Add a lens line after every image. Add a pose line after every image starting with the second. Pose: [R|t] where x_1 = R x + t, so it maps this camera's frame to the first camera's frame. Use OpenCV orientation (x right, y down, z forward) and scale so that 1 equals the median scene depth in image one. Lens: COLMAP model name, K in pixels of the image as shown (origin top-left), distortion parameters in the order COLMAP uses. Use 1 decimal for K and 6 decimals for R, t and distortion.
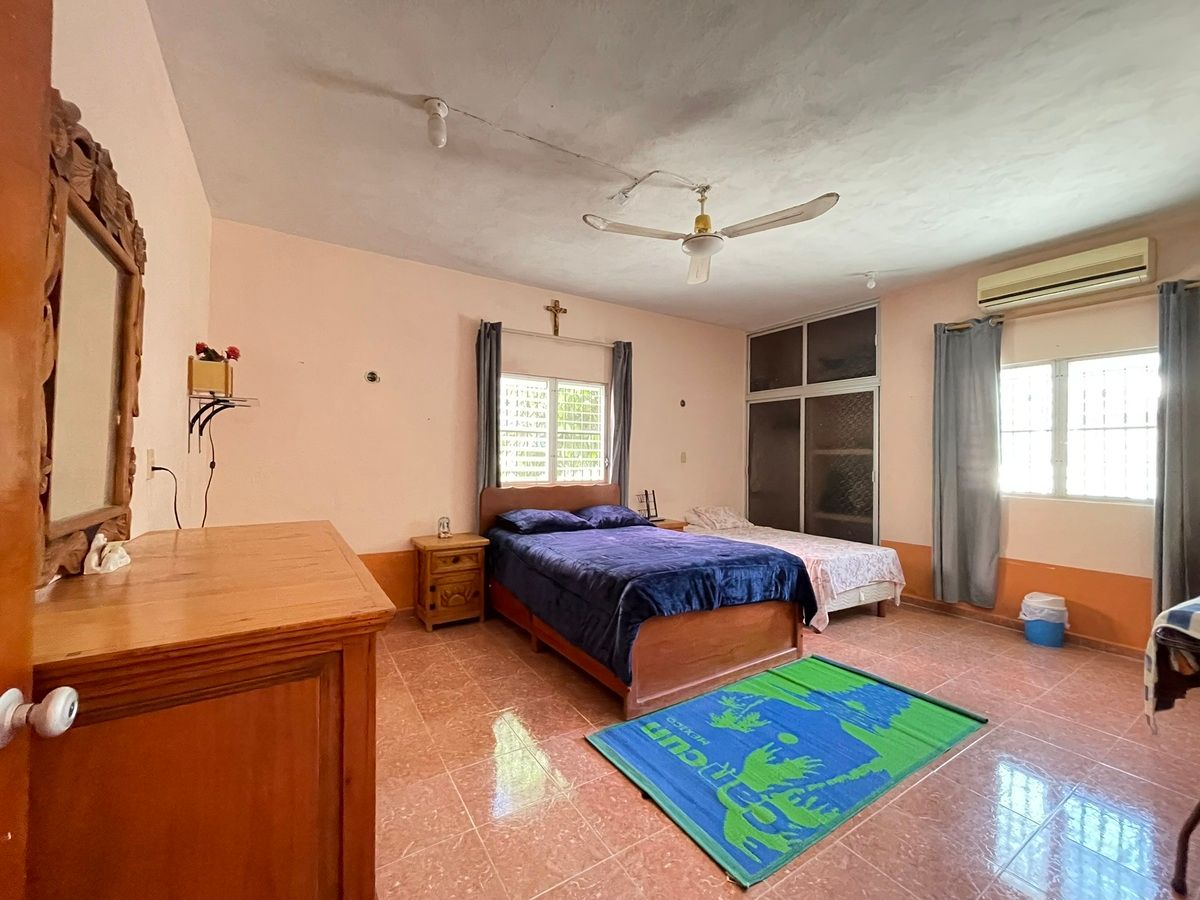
lens RADIAL K [[483.6, 0, 595.8], [0, 483.6, 448.4], [0, 0, 1]] dist [-0.001750, -0.000713]
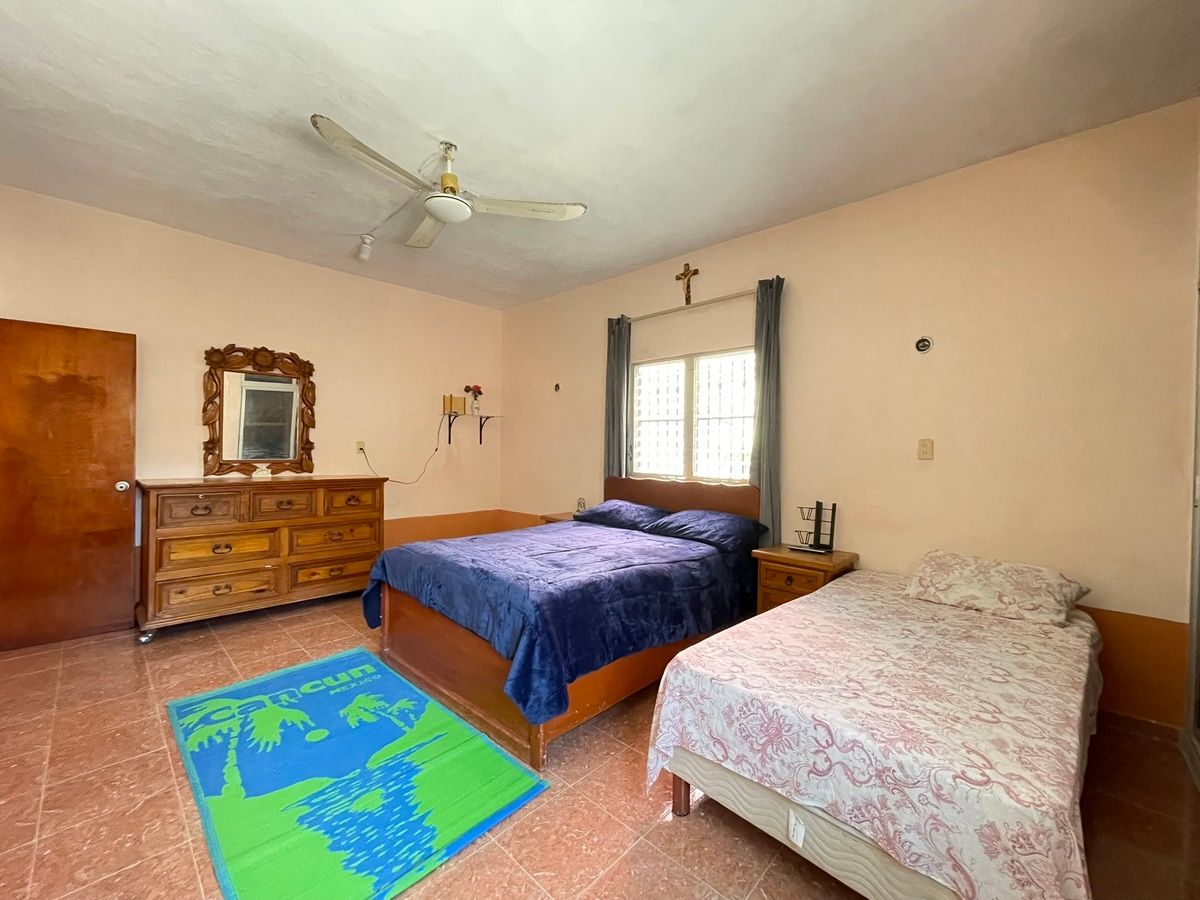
lens RADIAL K [[483.6, 0, 597.5], [0, 483.6, 452.6], [0, 0, 1]] dist [-0.001750, -0.000713]
pose [[0.245305, 0.003308, -0.969440, 1.285547], [0.000204, 0.999994, 0.003464, 0.042739], [0.969446, -0.001048, 0.245303, 1.160493]]
